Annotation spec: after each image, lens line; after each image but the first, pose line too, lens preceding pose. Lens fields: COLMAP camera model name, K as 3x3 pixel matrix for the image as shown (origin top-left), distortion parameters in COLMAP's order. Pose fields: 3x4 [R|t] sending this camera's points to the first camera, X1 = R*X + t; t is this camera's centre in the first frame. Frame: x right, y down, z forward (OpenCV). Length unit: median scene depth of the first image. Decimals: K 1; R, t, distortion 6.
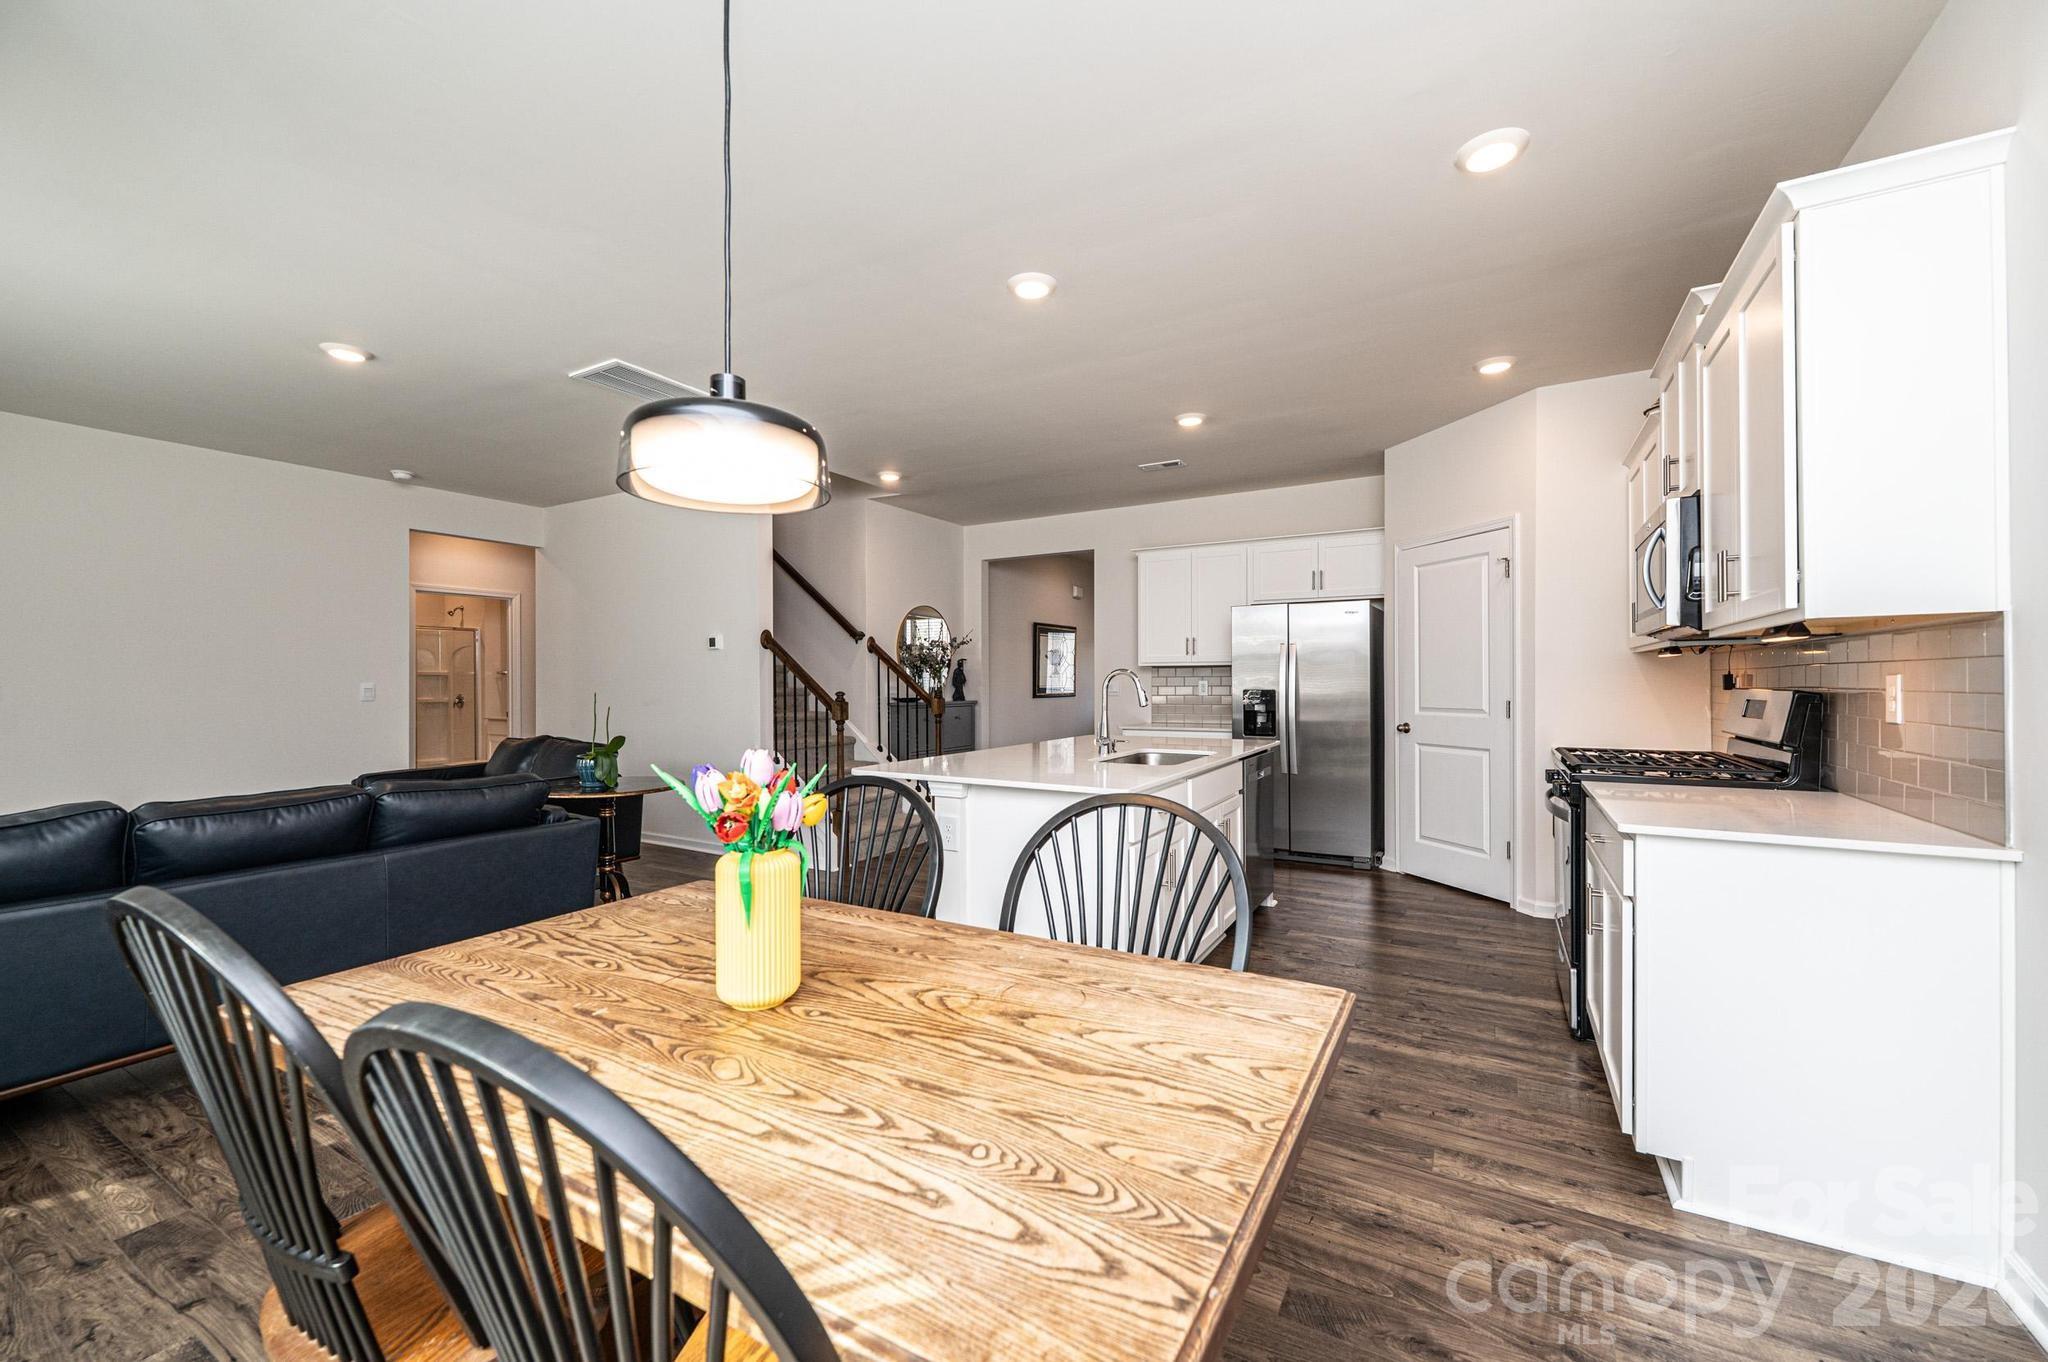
lens RADIAL K [[814.6, 0, 1027.4], [0, 814.6, 684.2], [0, 0, 1]] dist [-0.000521, 0.000431]
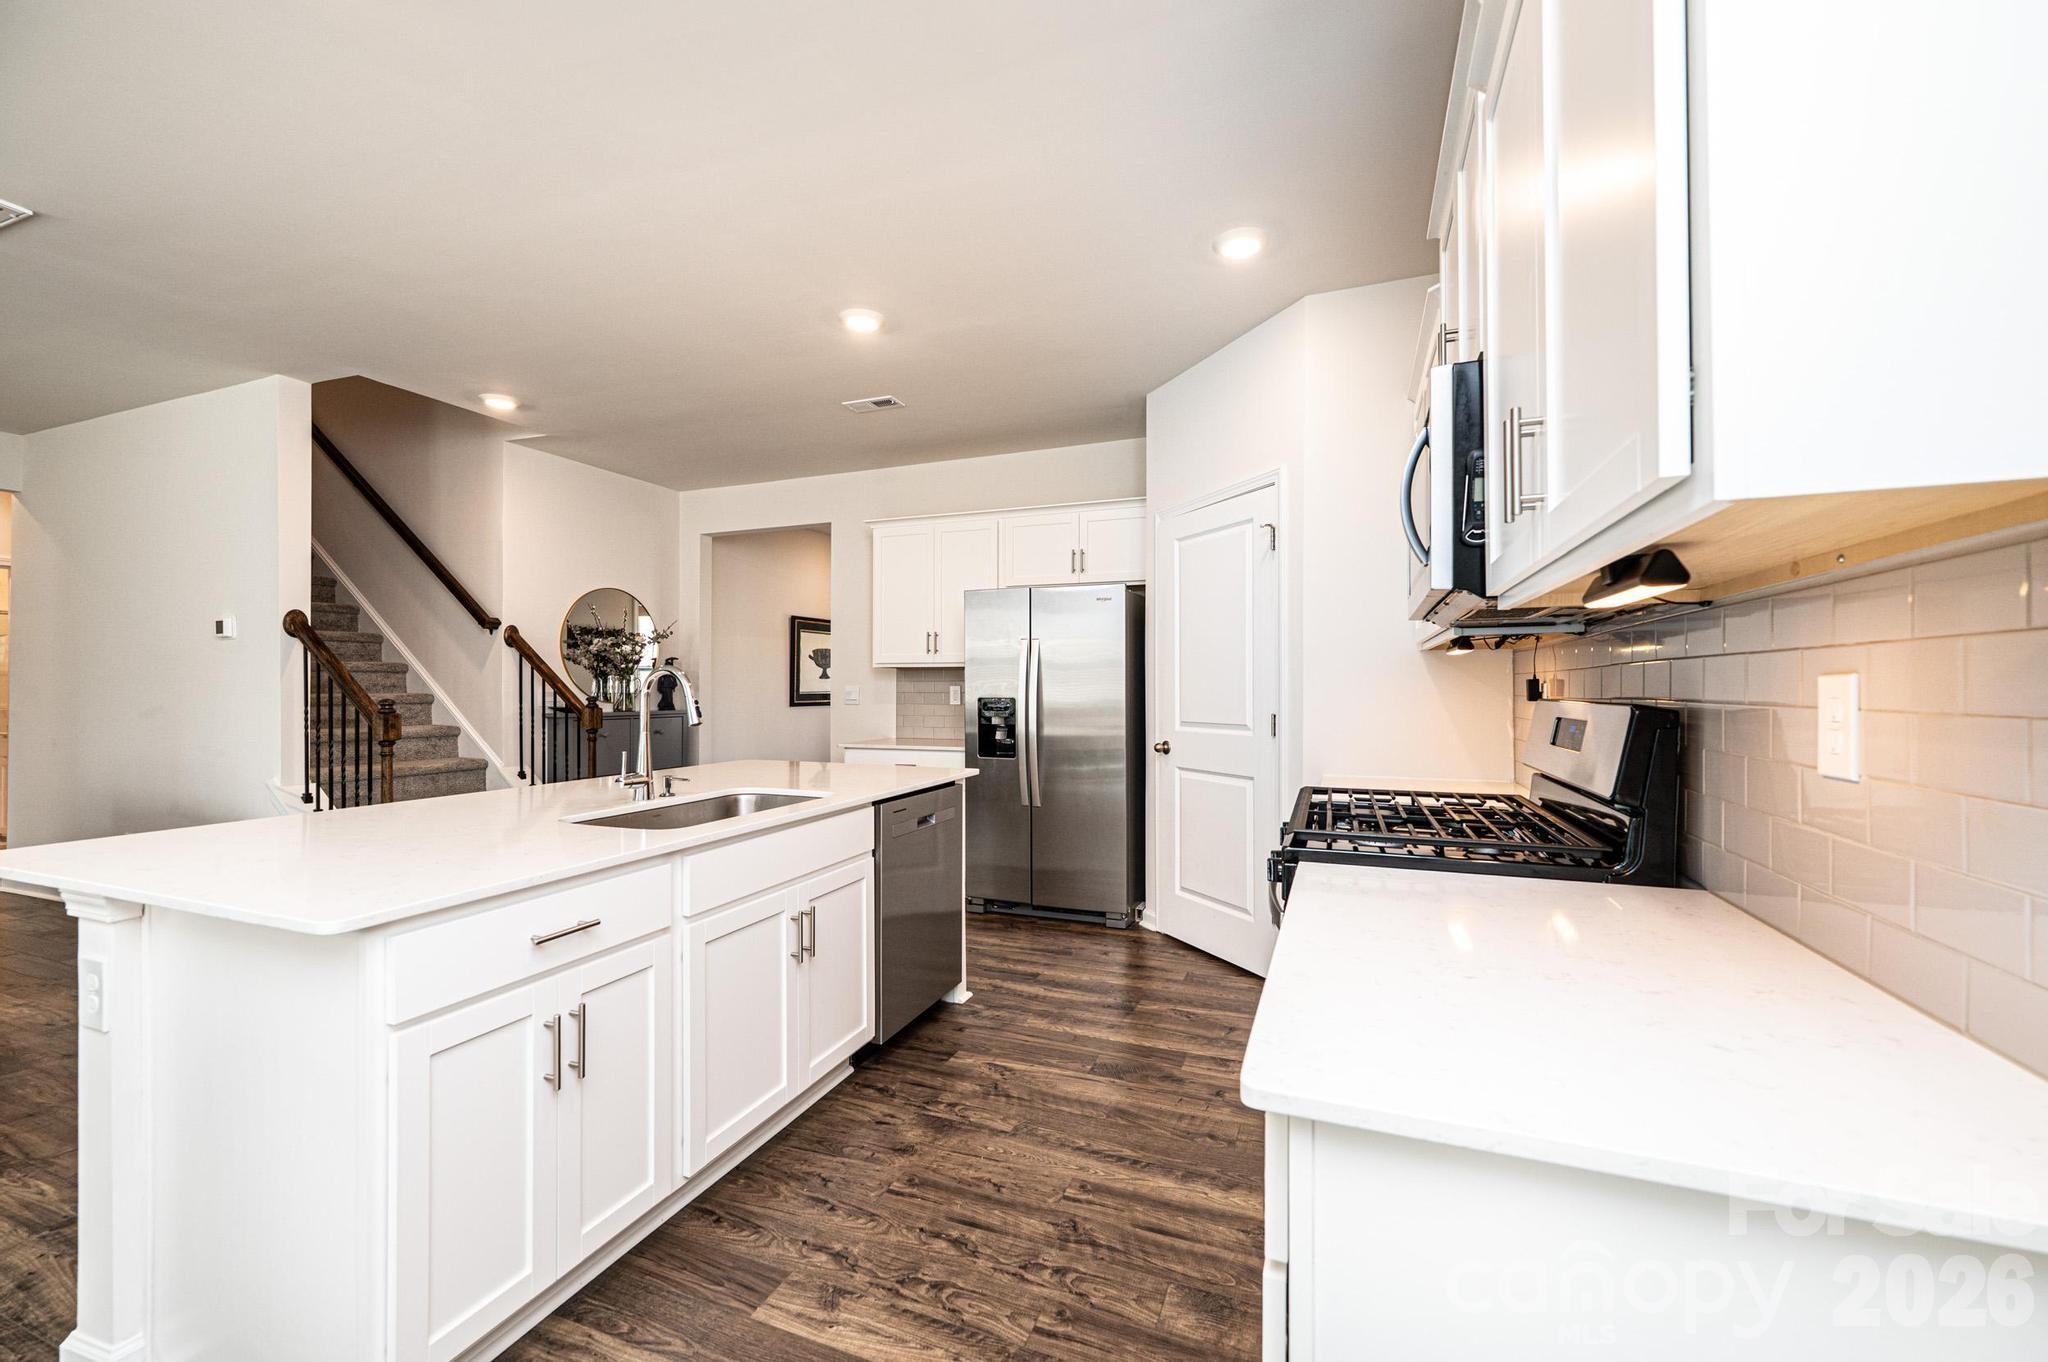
lens RADIAL K [[814.6, 0, 1027.4], [0, 814.6, 684.2], [0, 0, 1]] dist [-0.000521, 0.000431]
pose [[0.988976, 0.005096, 0.147988, 0.224661], [-0.003950, 0.999960, -0.008037, -0.000174], [-0.148023, 0.007364, 0.988956, 0.255508]]
